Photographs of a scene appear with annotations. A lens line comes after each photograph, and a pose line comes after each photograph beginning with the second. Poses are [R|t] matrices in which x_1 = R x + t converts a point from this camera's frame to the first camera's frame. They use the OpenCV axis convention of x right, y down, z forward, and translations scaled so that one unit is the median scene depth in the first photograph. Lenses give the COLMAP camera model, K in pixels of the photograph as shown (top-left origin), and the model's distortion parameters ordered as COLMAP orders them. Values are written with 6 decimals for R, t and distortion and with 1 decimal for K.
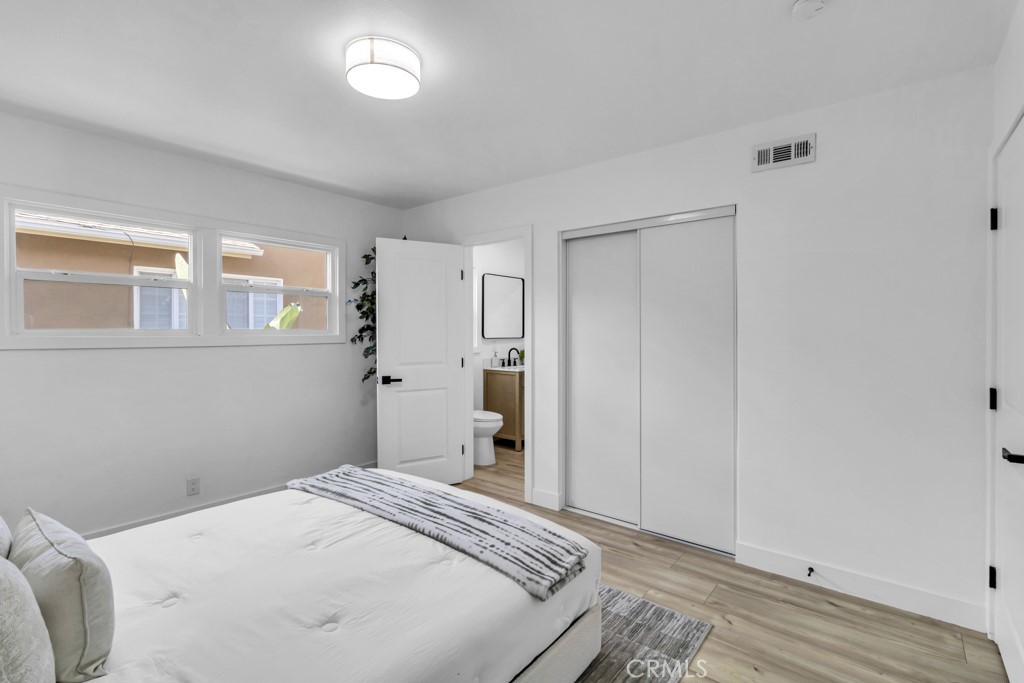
lens RADIAL K [[478.1, 0, 512.7], [0, 478.1, 343.8], [0, 0, 1]] dist [0.001170, 0.000557]
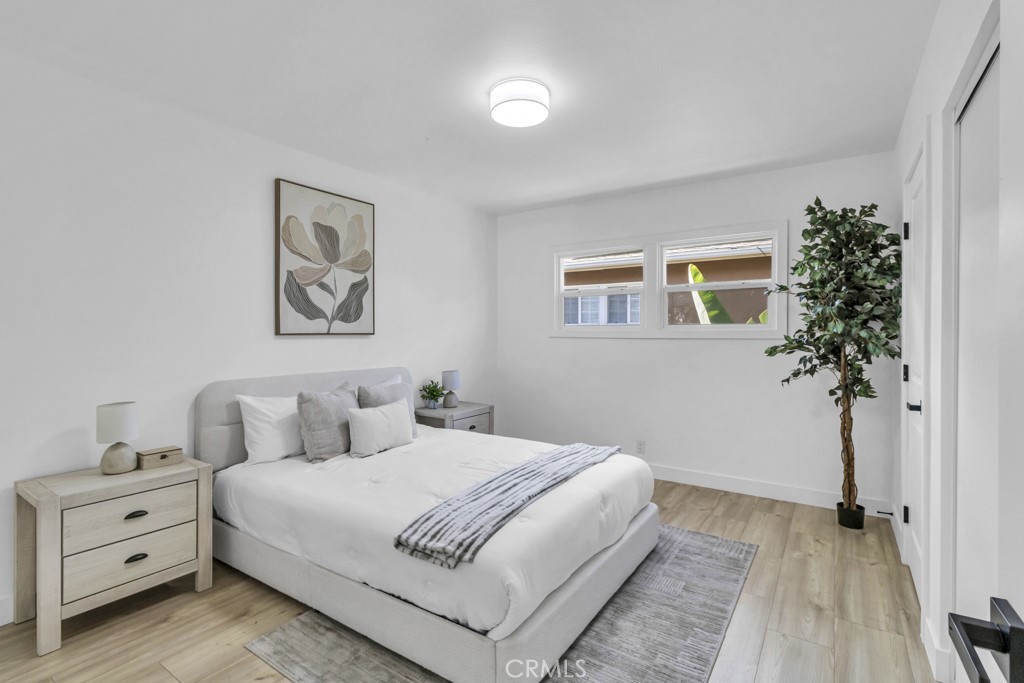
lens RADIAL K [[478.1, 0, 519.2], [0, 478.1, 330.9], [0, 0, 1]] dist [0.001170, 0.000557]
pose [[0.084416, 0.000456, -0.996431, 0.912192], [-0.025375, 0.999677, -0.001692, -0.001312], [0.996107, 0.025427, 0.084400, 0.858203]]
